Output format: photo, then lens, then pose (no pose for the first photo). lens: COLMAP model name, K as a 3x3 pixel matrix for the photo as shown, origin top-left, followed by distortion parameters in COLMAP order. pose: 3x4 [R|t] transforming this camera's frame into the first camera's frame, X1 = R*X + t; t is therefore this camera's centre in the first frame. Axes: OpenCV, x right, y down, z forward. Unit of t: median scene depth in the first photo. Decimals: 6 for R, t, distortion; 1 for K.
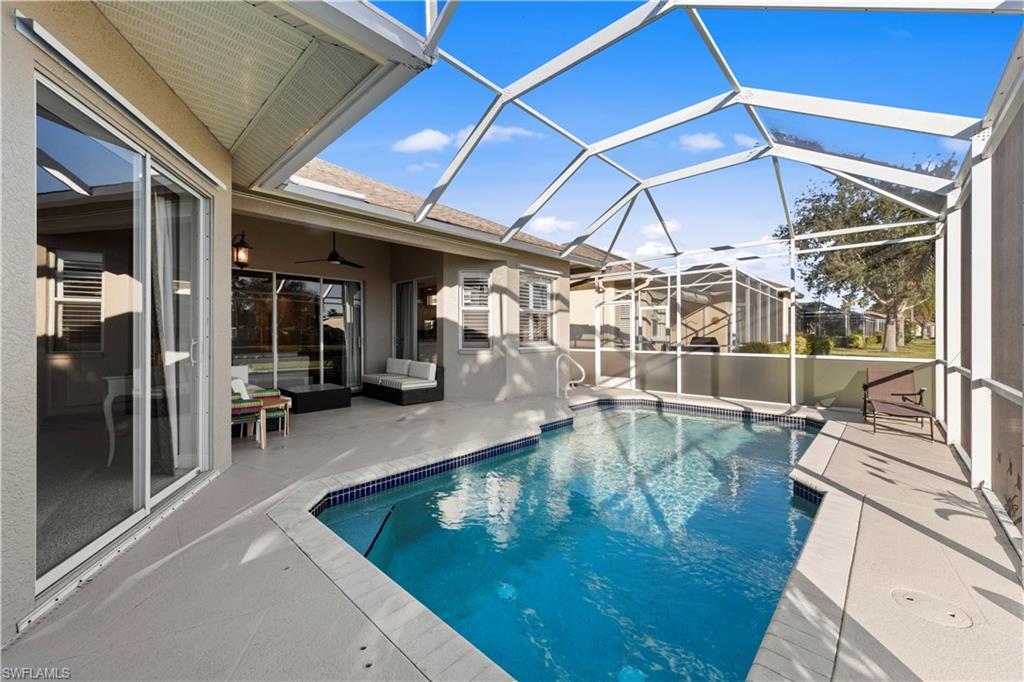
lens RADIAL K [[395.7, 0, 512.0], [0, 395.7, 341.0], [0, 0, 1]] dist [-0.000978, -0.000033]
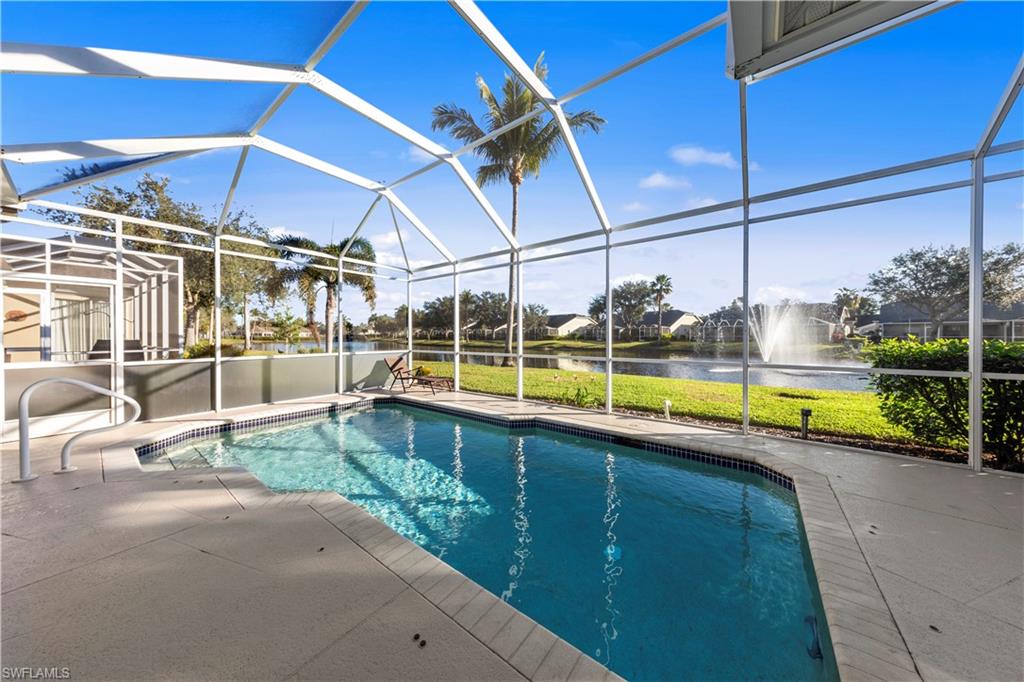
lens RADIAL K [[320.7, 0, 511.4], [0, 320.7, 337.4], [0, 0, 1]] dist [0.006192, -0.000134]
pose [[-0.109828, -0.003441, 0.993945, -0.290073], [0.017084, 0.999840, 0.005349, -0.007441], [-0.993804, 0.017568, -0.109752, 0.493990]]
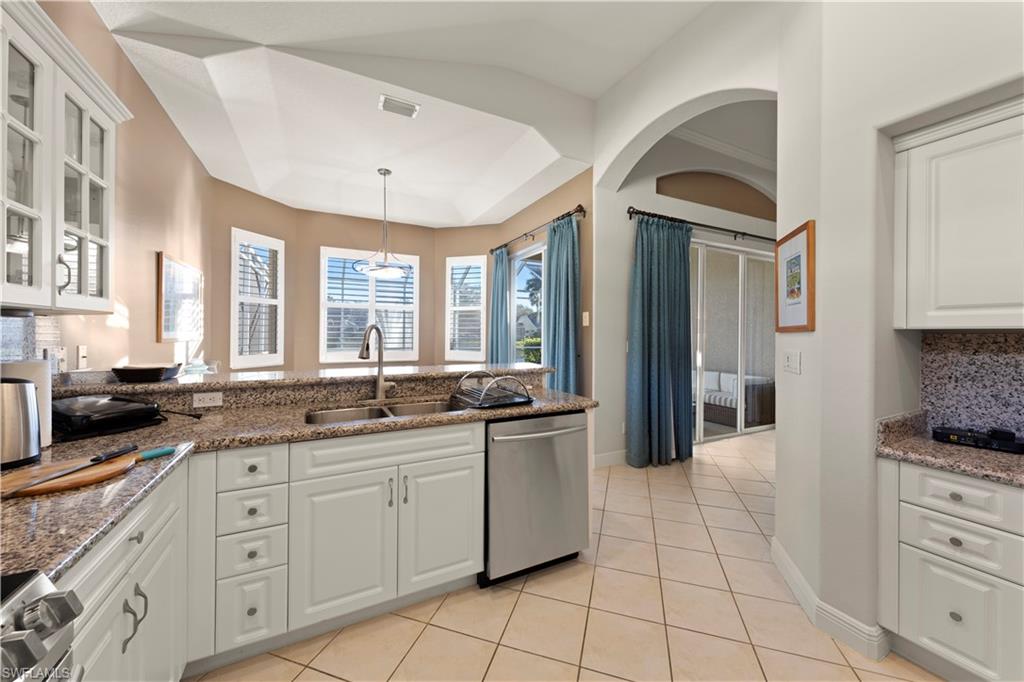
lens RADIAL K [[372.7, 0, 511.7], [0, 372.7, 333.3], [0, 0, 1]] dist [0.001781, -0.000145]
pose [[-0.946307, -0.004313, 0.323241, -0.389902], [-0.000796, 0.999939, 0.011012, -0.036812], [-0.323269, 0.010164, -0.946253, 1.595841]]
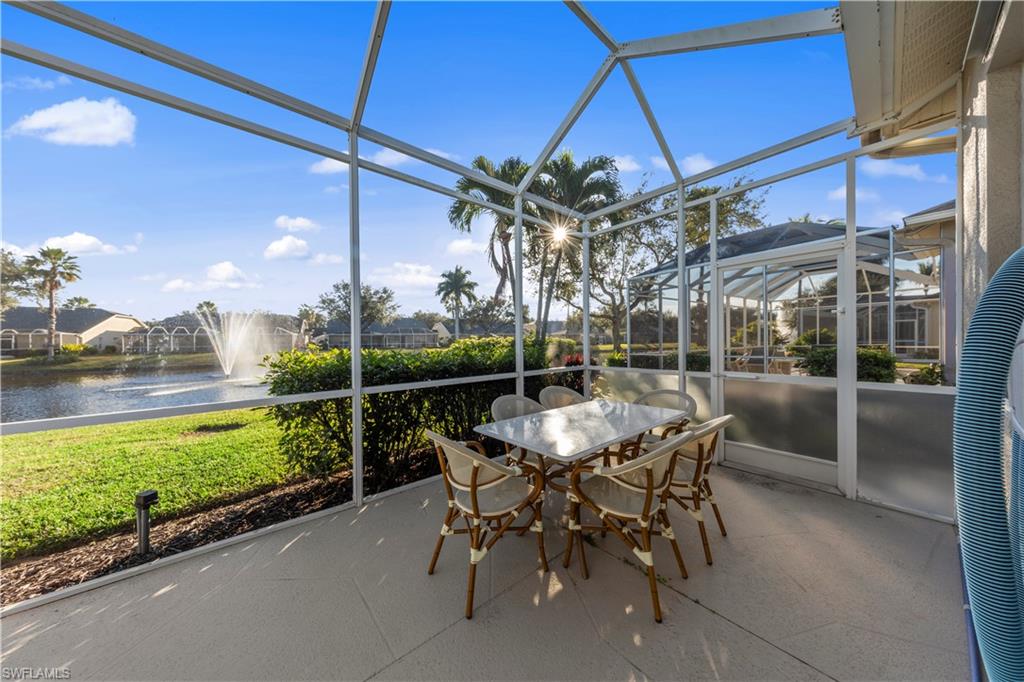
lens RADIAL K [[320.0, 0, 509.9], [0, 320.0, 343.9], [0, 0, 1]] dist [0.005923, -0.000133]
pose [[-0.994991, 0.014699, 0.098877, -0.155904], [0.017185, 0.999556, 0.024331, -0.003851], [-0.098476, 0.025909, -0.994802, 0.214661]]
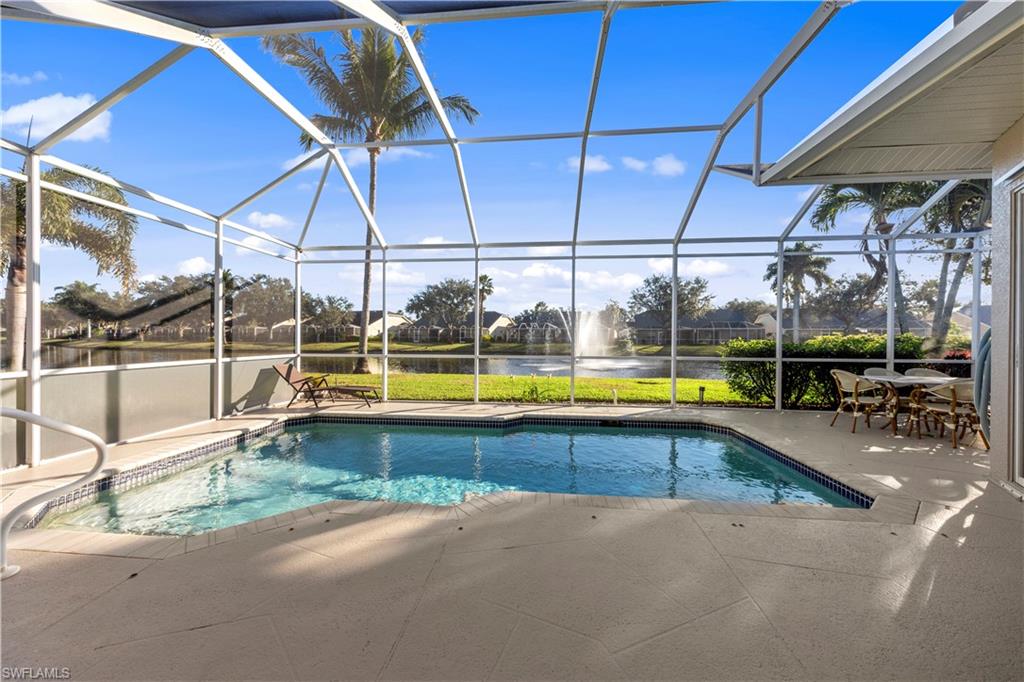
lens RADIAL K [[370.9, 0, 508.6], [0, 370.9, 340.2], [0, 0, 1]] dist [0.002001, -0.000121]
pose [[-0.615027, -0.008294, 0.788463, -0.243459], [0.007234, 0.999843, 0.016161, -0.010304], [-0.788473, 0.015643, -0.614870, 0.850808]]
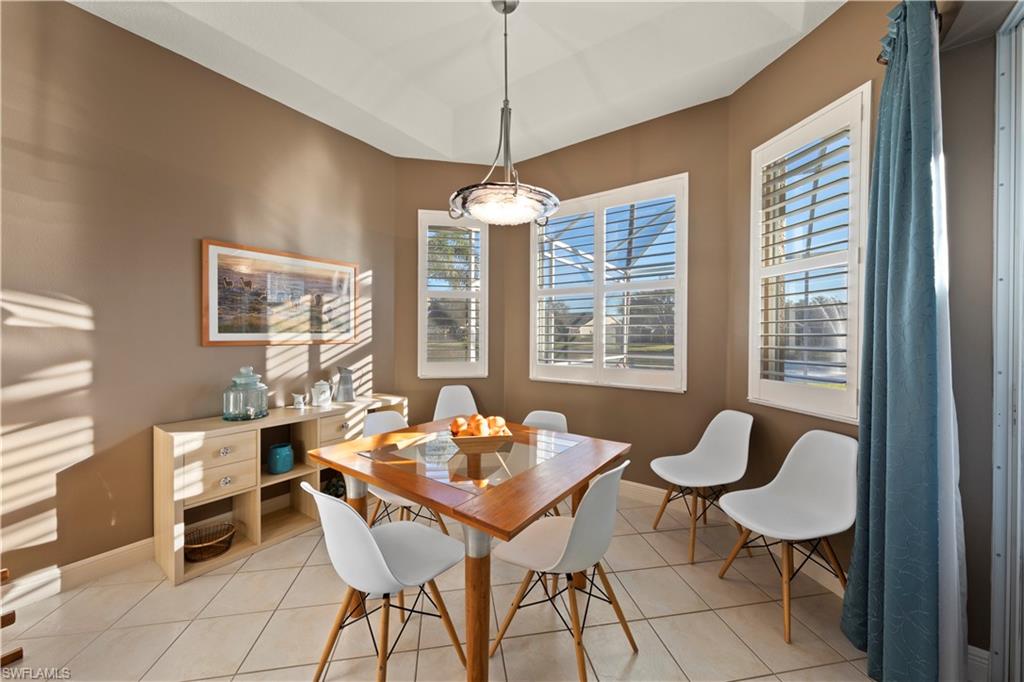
lens RADIAL K [[372.7, 0, 511.7], [0, 372.7, 333.3], [0, 0, 1]] dist [0.001781, -0.000145]
pose [[-0.152569, 0.005203, 0.988279, -0.307095], [0.009350, 0.999949, -0.003821, -0.031196], [-0.988249, 0.008657, -0.152609, 1.216205]]
